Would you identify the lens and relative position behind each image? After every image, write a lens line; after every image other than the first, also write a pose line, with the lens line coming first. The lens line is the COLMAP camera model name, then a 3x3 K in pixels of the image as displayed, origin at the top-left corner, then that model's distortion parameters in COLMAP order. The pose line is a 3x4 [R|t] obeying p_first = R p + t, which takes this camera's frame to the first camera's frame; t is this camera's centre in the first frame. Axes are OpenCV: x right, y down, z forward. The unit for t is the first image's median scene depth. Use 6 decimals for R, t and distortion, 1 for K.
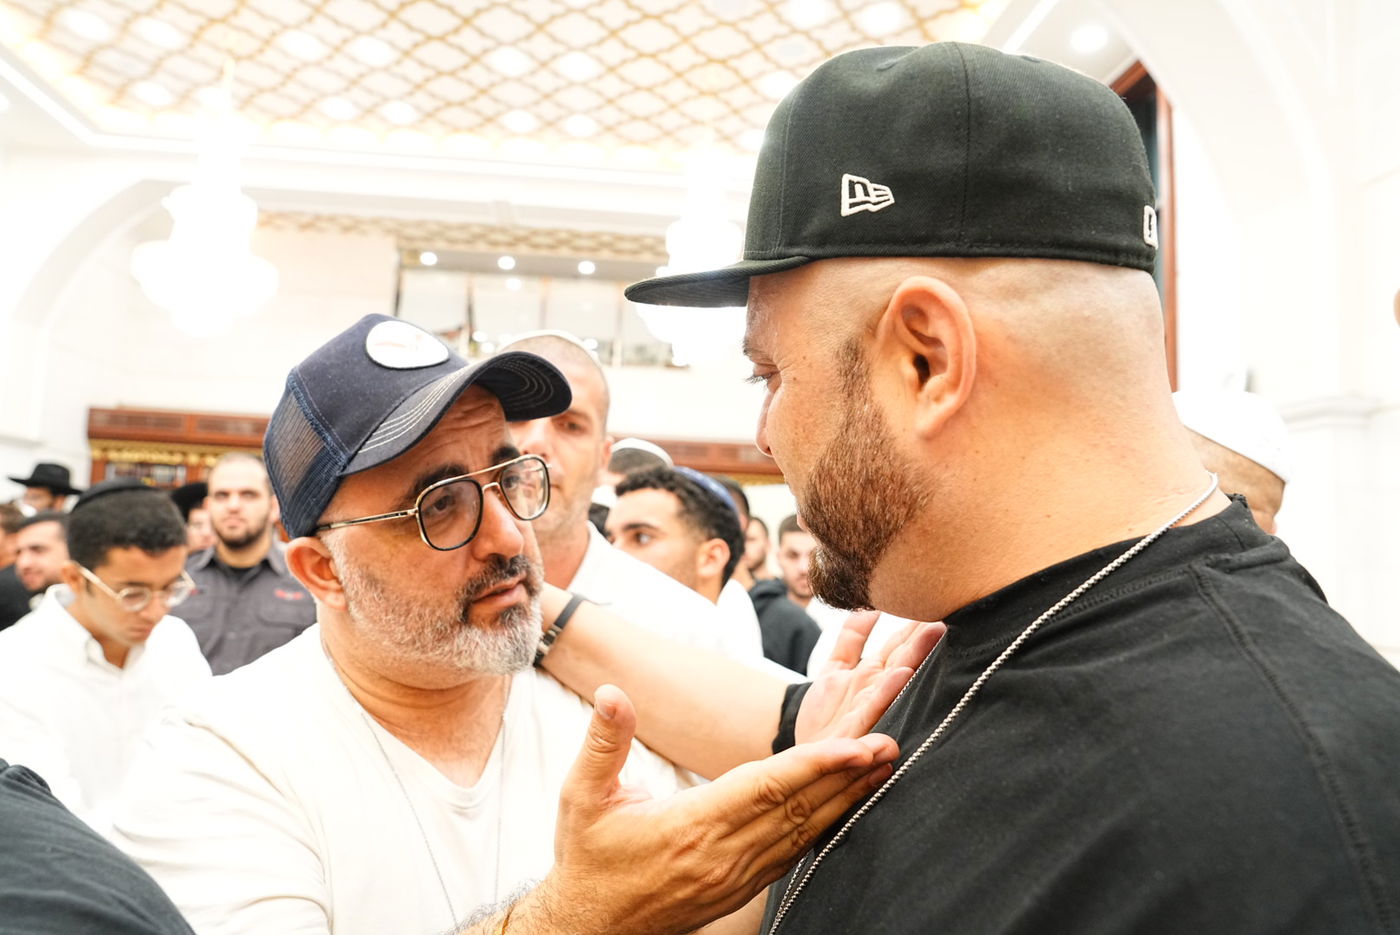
lens RADIAL K [[979.7, 0, 692.7], [0, 979.7, 462.4], [0, 0, 1]] dist [-0.105752, 0.085962]
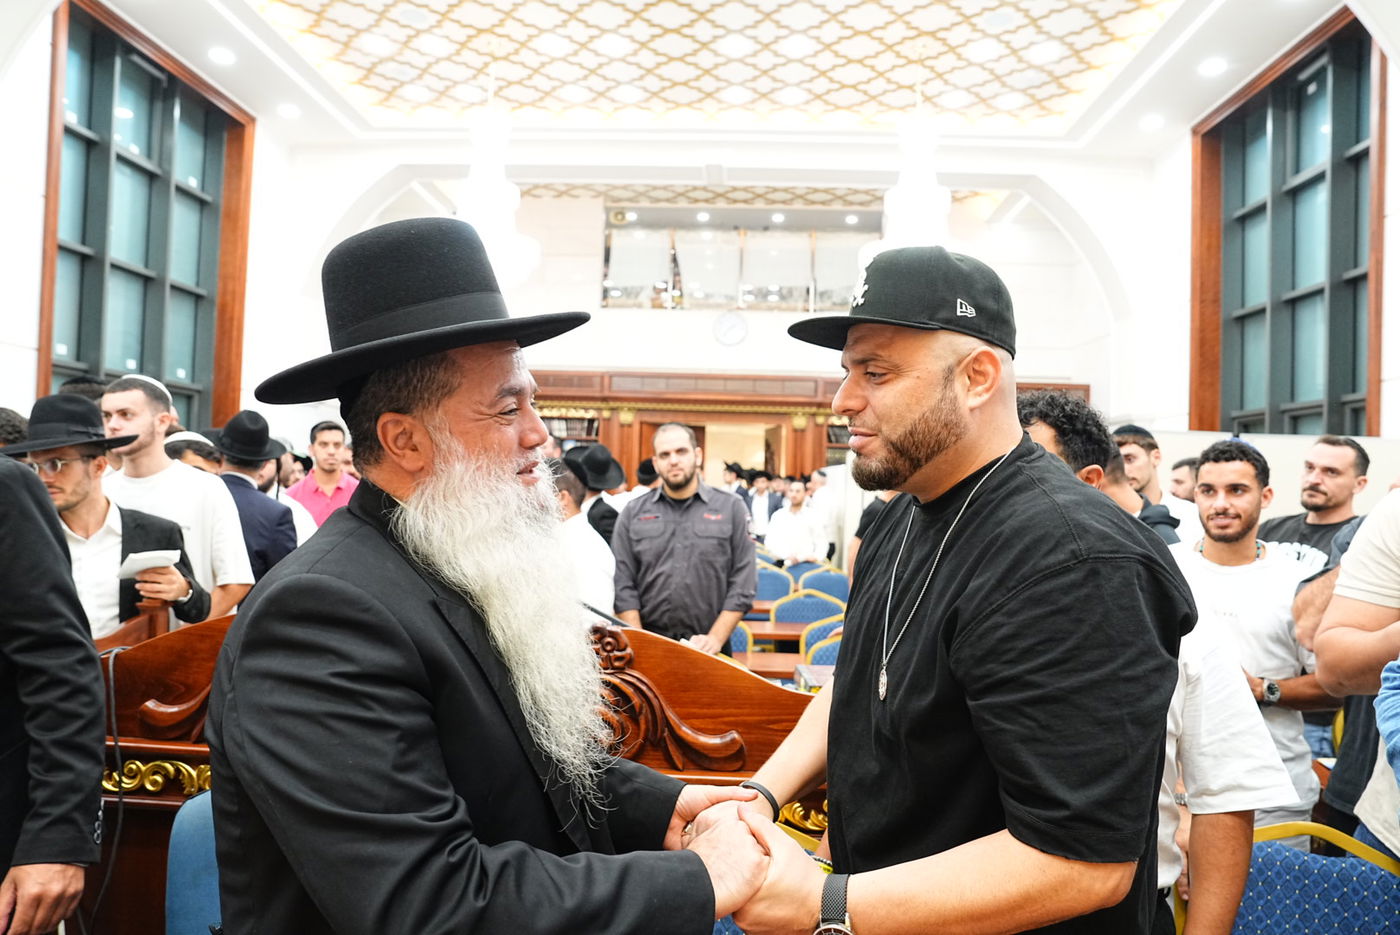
lens RADIAL K [[979.7, 0, 699.7], [0, 979.7, 475.9], [0, 0, 1]] dist [-0.105752, 0.085962]
pose [[0.989323, -0.015411, -0.144925, -0.068223], [0.027521, 0.996258, 0.081933, -0.014643], [0.143120, -0.085047, 0.986044, -0.119529]]
